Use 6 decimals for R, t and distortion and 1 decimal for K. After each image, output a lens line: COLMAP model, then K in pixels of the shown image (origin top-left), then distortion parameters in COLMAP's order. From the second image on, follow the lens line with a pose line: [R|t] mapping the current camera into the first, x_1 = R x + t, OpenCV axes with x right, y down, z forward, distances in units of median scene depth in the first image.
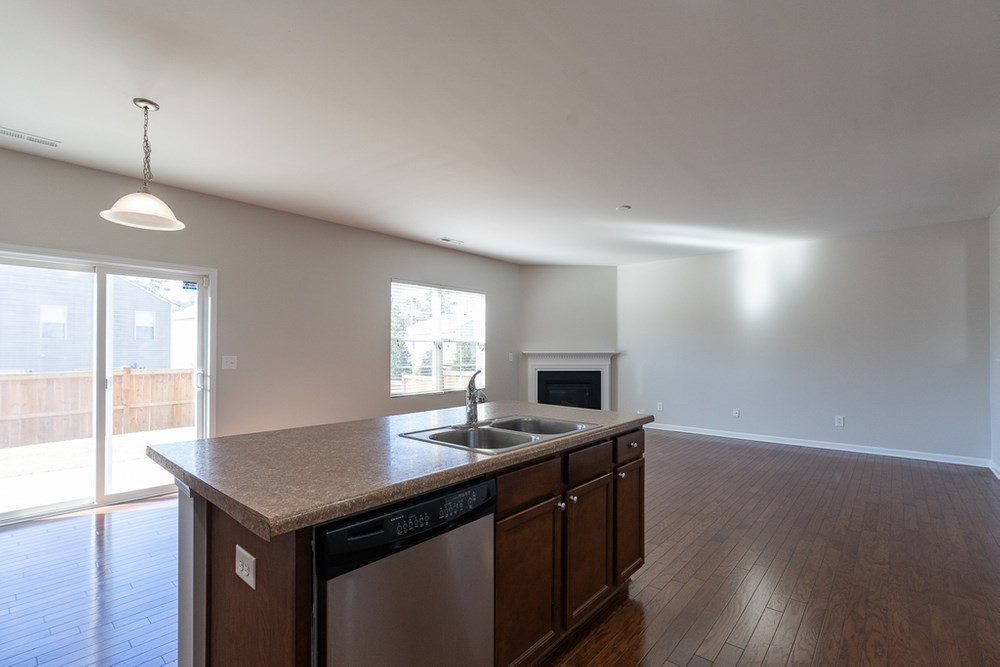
lens RADIAL K [[446.8, 0, 501.1], [0, 446.8, 349.0], [0, 0, 1]] dist [-0.000988, -0.000148]
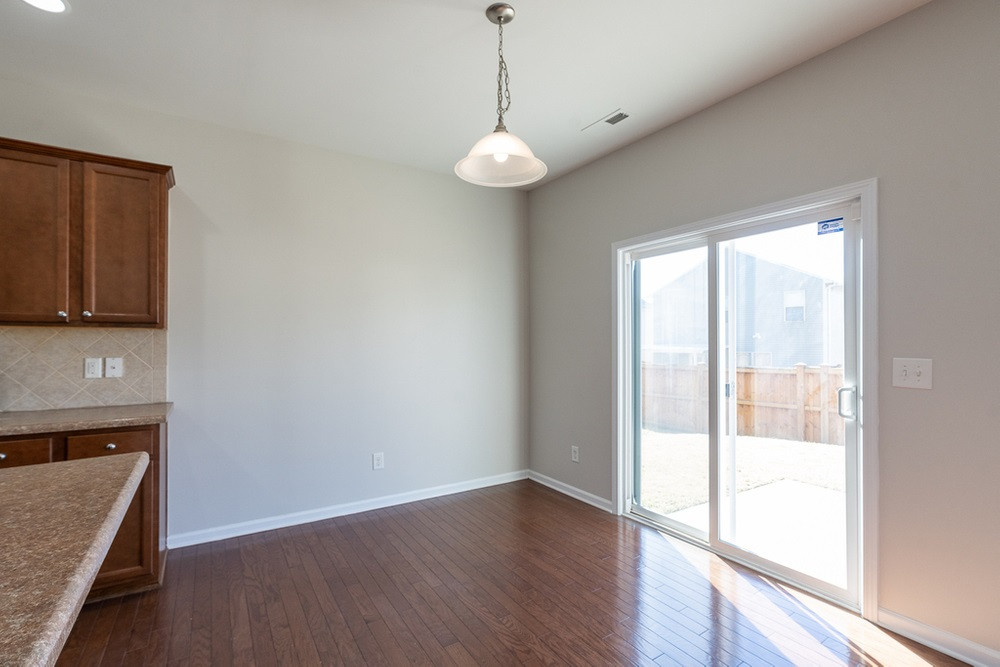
lens RADIAL K [[420.1, 0, 479.2], [0, 420.1, 337.3], [0, 0, 1]] dist [-0.036892, 0.000107]
pose [[-0.316585, -0.011653, -0.948493, -0.085083], [0.002049, 0.999914, -0.012968, -0.000965], [0.948562, -0.006049, -0.316533, 0.707428]]
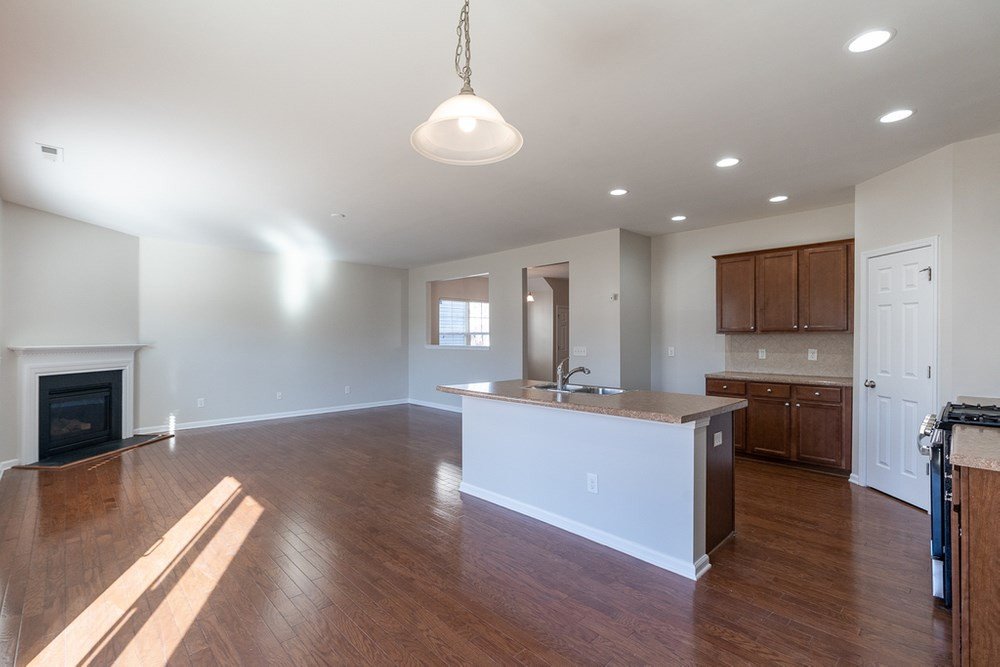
lens RADIAL K [[453.7, 0, 500.0], [0, 453.7, 333.5], [0, 0, 1]] dist [0.000977, 0.000321]
pose [[0.071463, 0.012425, 0.997366, -0.928811], [-0.001667, 0.999923, -0.012338, -0.007827], [-0.997442, -0.000781, 0.071478, 0.533634]]
